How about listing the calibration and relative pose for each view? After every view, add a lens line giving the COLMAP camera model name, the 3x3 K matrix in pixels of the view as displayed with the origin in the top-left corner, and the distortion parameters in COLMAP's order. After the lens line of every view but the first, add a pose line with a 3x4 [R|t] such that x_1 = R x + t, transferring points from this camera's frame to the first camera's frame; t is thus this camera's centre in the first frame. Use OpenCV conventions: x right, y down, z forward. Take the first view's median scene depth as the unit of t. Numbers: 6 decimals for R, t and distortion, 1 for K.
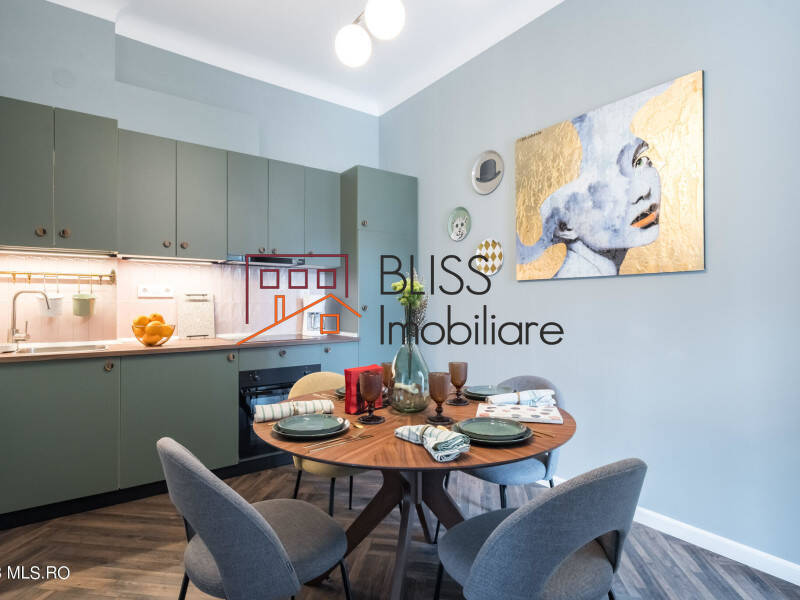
lens RADIAL K [[406.4, 0, 400.0], [0, 406.4, 300.0], [0, 0, 1]] dist [-0.001838, -0.000287]
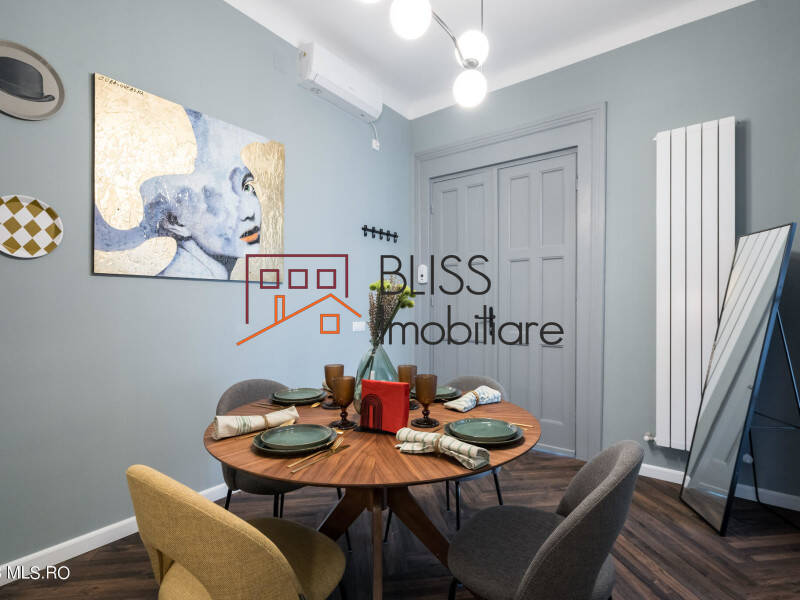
lens RADIAL K [[410.9, 0, 400.0], [0, 410.9, 300.0], [0, 0, 1]] dist [0.002136, 0.000757]
pose [[-0.279392, 0.007588, 0.960147, -0.651289], [-0.008298, 0.999912, -0.010317, 0.001388], [-0.960141, -0.010850, -0.279305, 0.834350]]
